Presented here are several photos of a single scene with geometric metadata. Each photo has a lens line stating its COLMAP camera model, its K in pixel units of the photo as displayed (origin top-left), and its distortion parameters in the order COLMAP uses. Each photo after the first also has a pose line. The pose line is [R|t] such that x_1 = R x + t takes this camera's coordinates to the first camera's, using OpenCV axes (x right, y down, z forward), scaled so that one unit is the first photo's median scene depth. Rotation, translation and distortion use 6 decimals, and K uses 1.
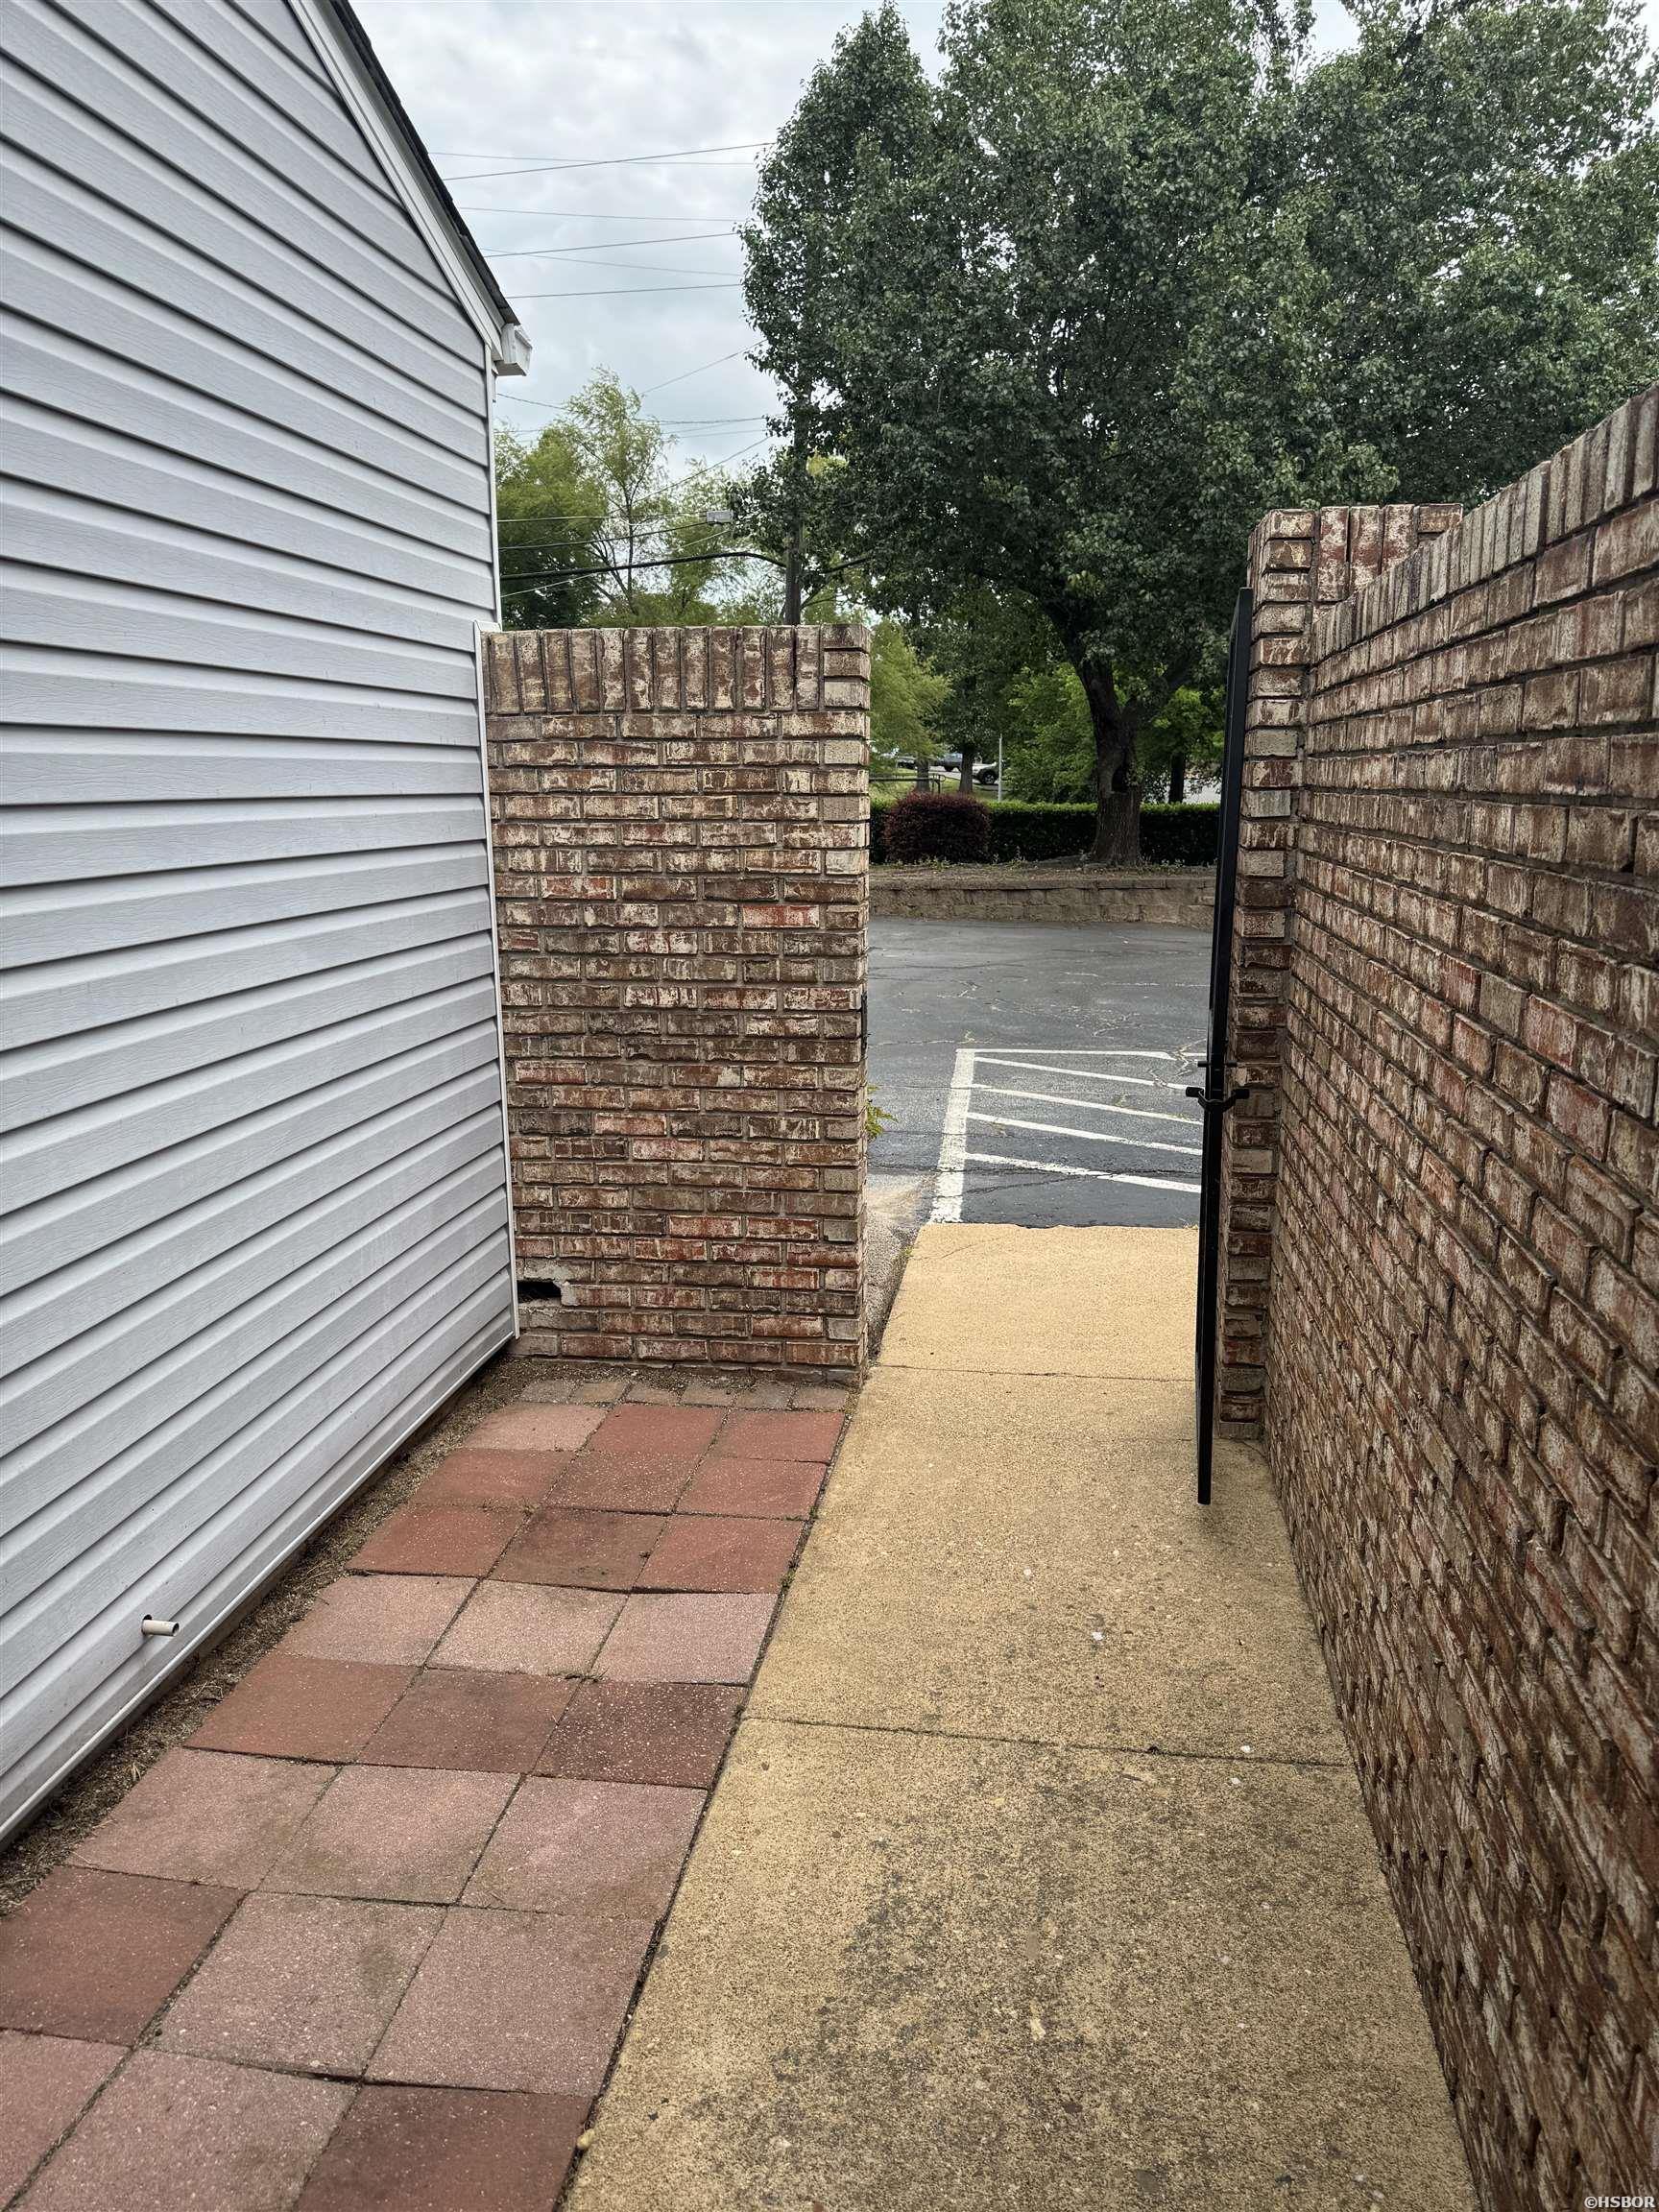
lens RADIAL K [[1553.6, 0, 833.5], [0, 1553.6, 1105.8], [0, 0, 1]] dist [0.032410, -0.029177]
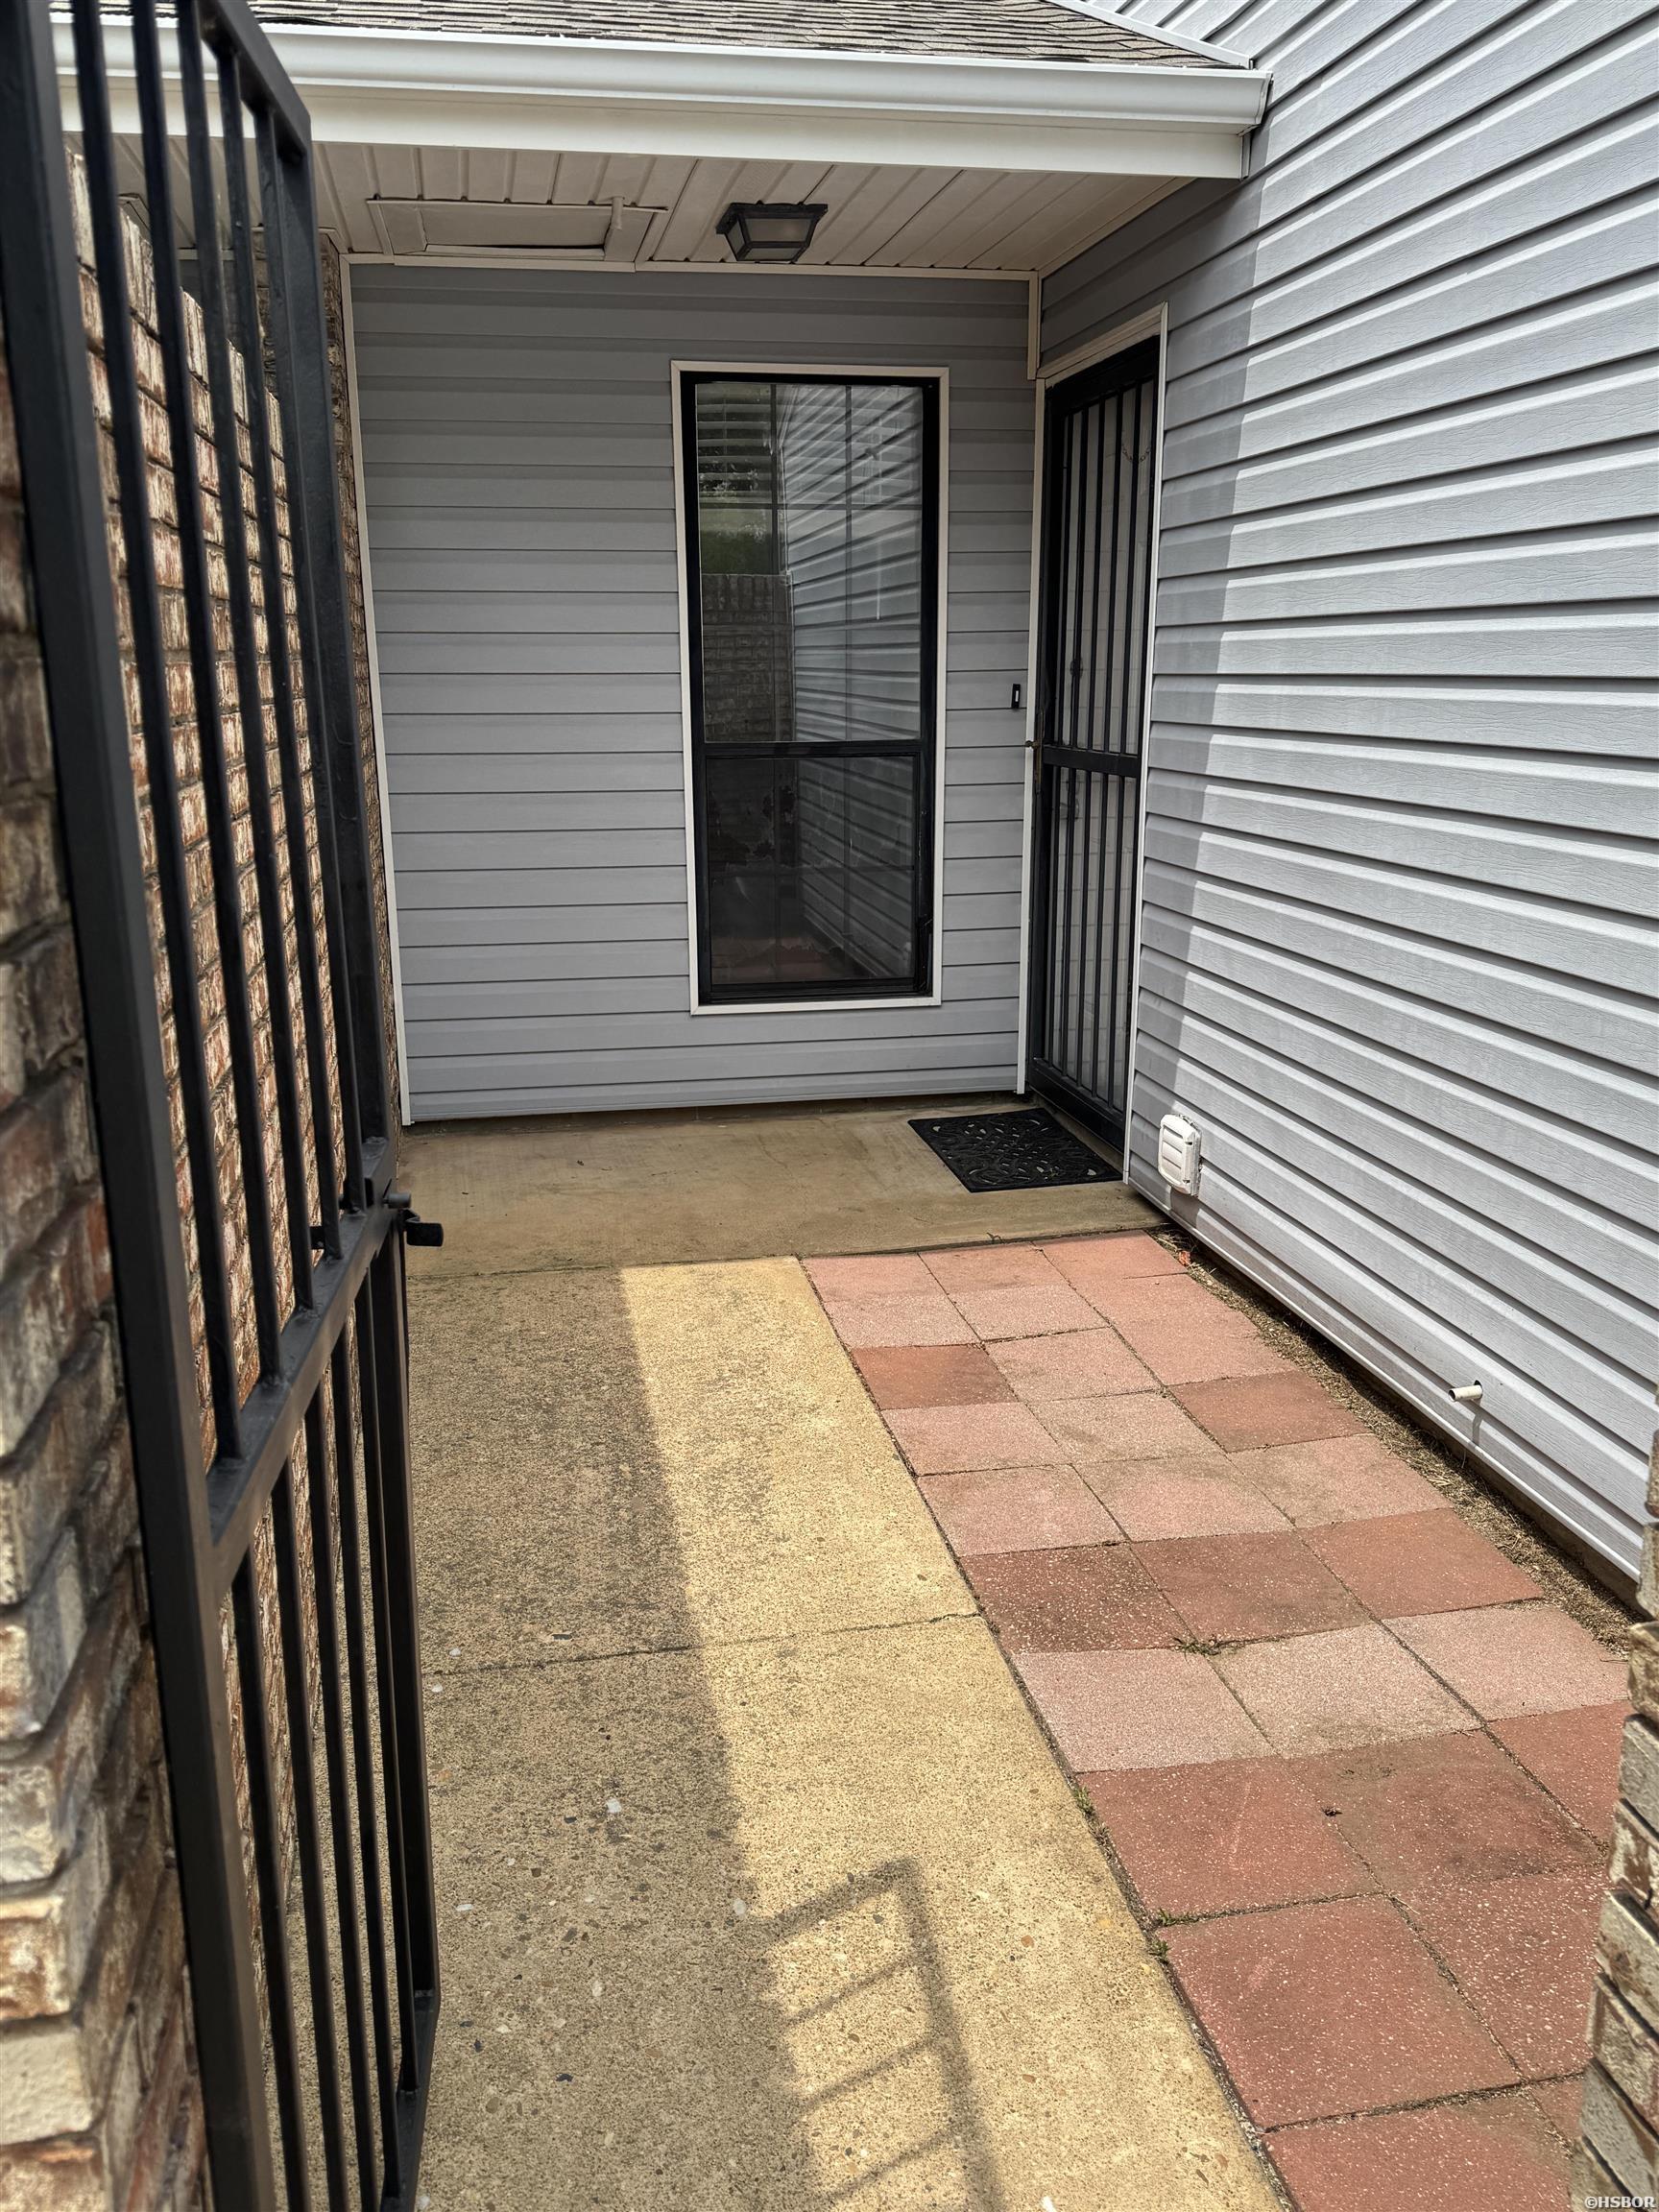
lens RADIAL K [[1734.6, 0, 847.2], [0, 1734.6, 1117.4], [0, 0, 1]] dist [0.051668, -0.021485]
pose [[-0.938068, 0.103174, -0.330733, 0.301249], [-0.054114, 0.899276, 0.434021, -0.293222], [0.342200, 0.425039, -0.837998, 1.574048]]
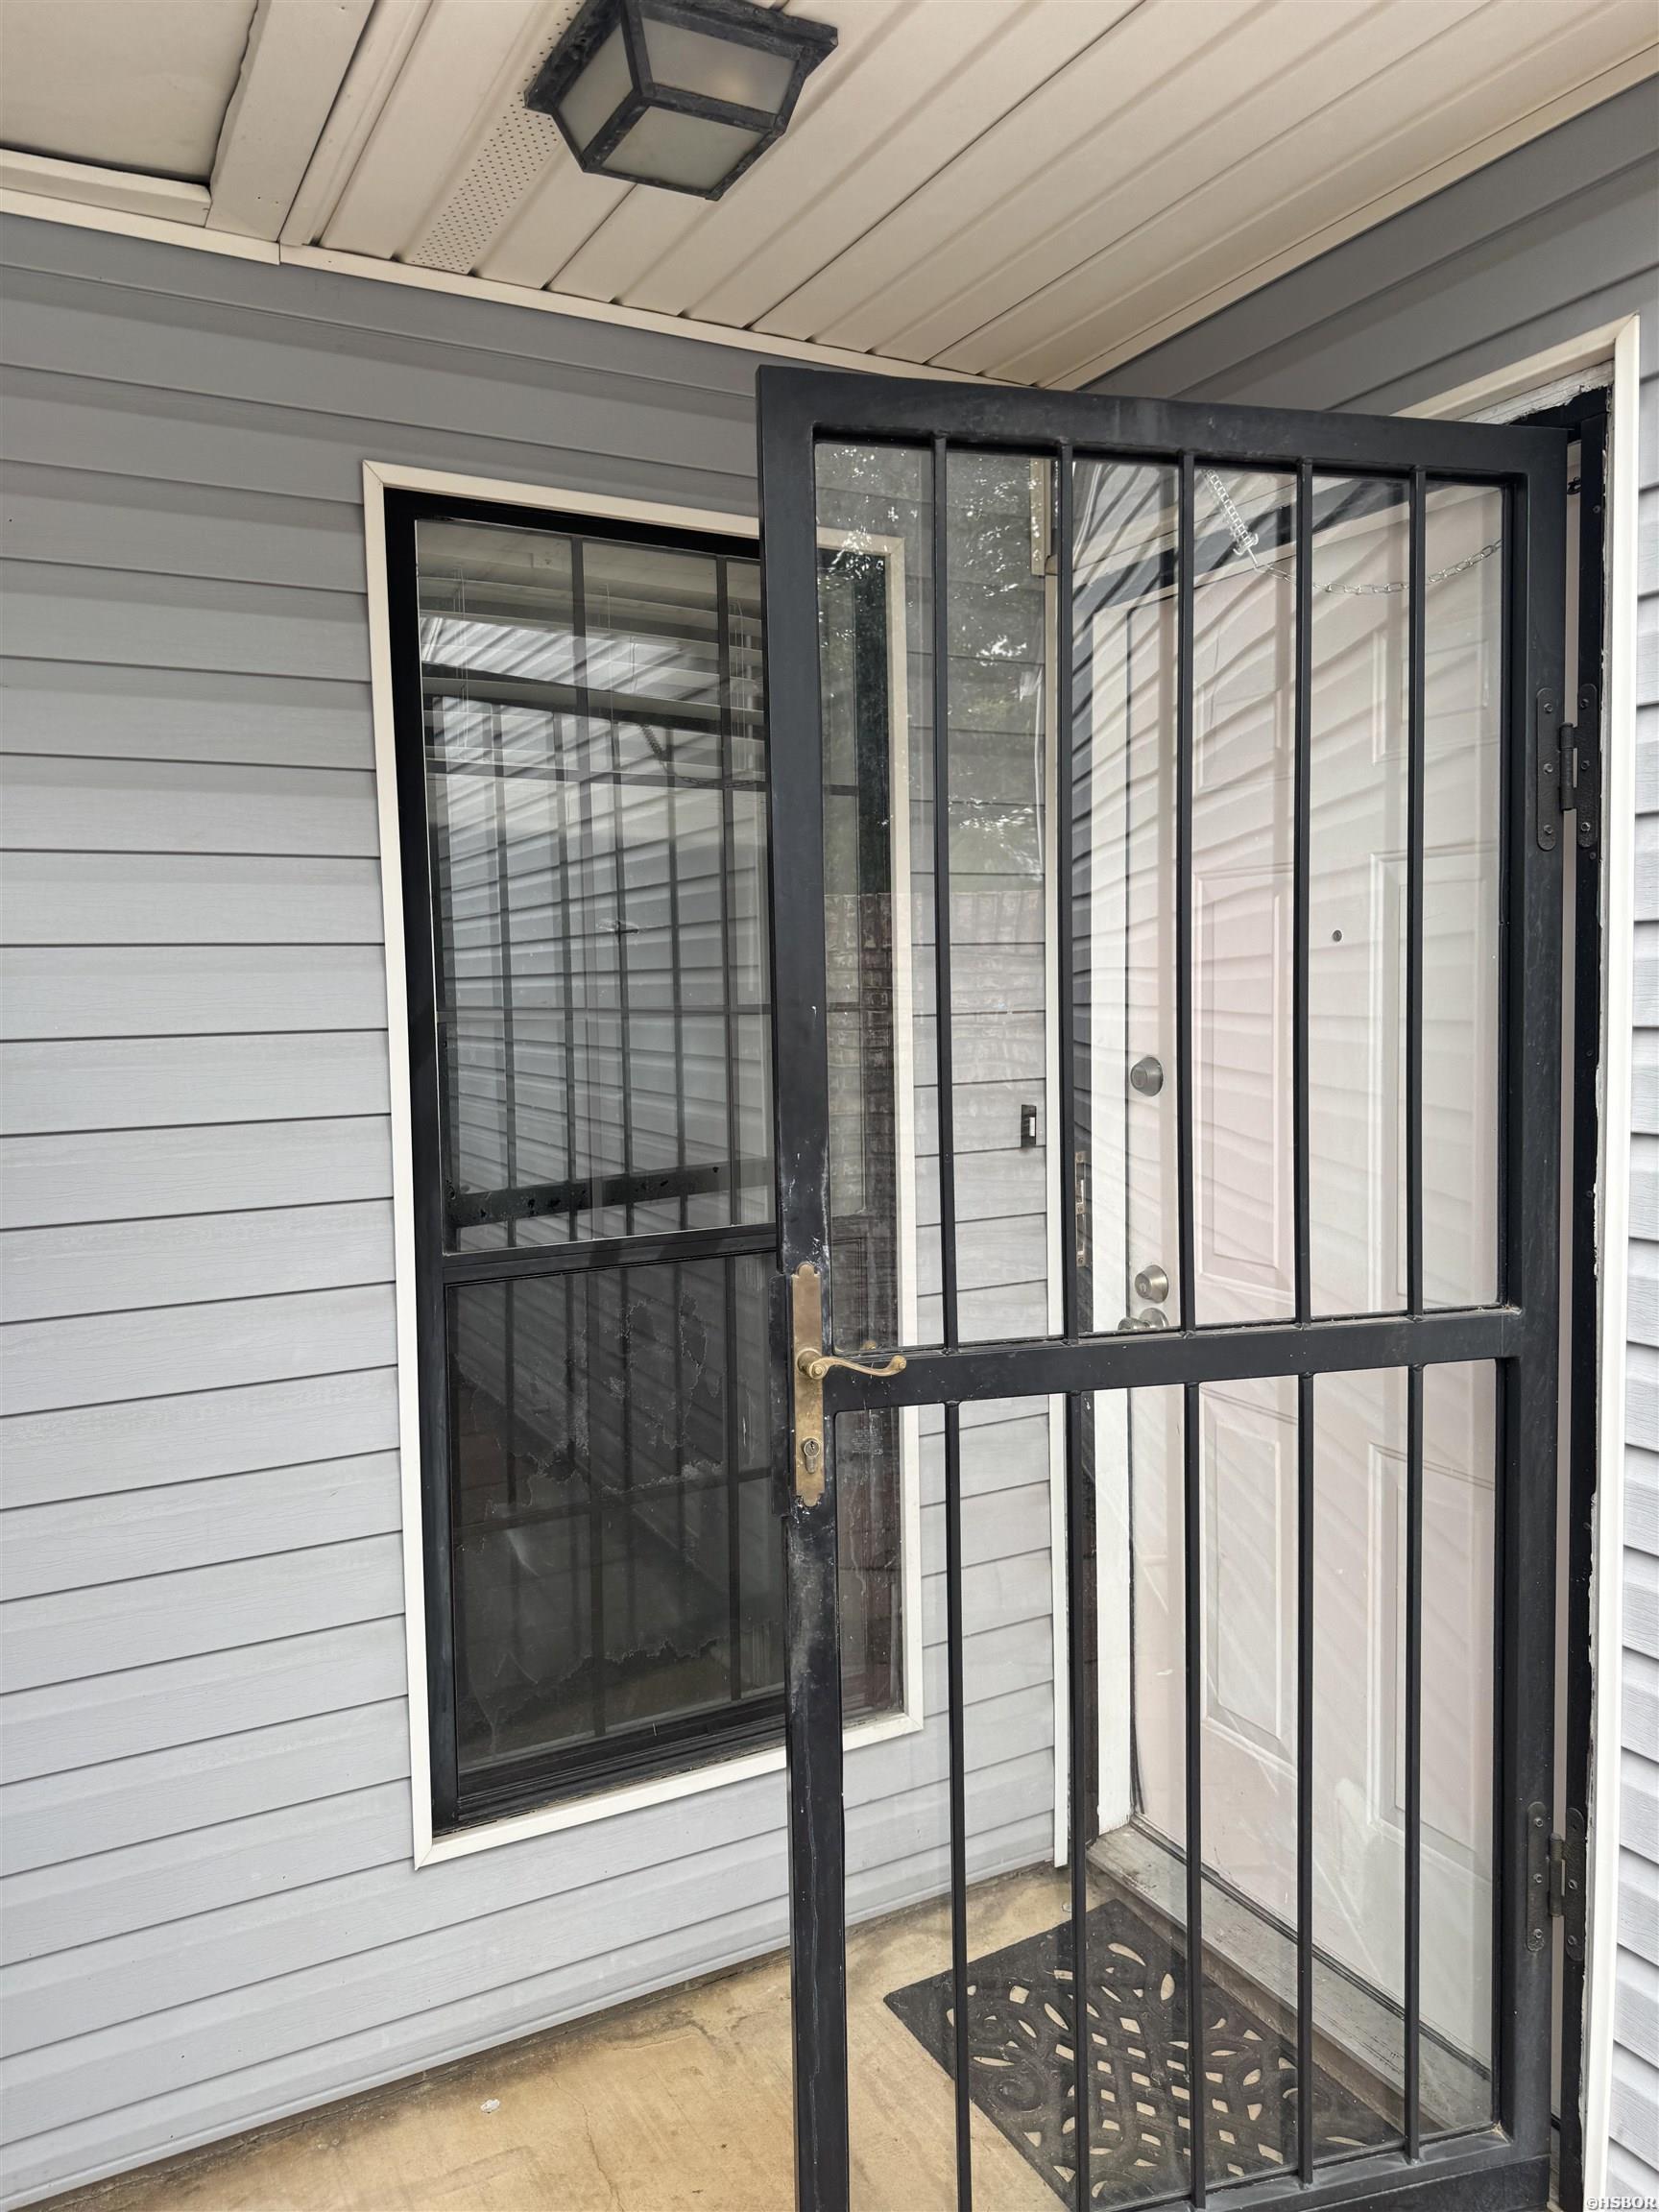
lens RADIAL K [[1553.6, 0, 860.6], [0, 1553.6, 1091.2], [0, 0, 1]] dist [0.032410, -0.029177]
pose [[-0.788311, 0.065660, -0.611764, 0.097716], [-0.098320, 0.968069, 0.230597, -0.121977], [0.607371, 0.241931, -0.756684, 0.529630]]
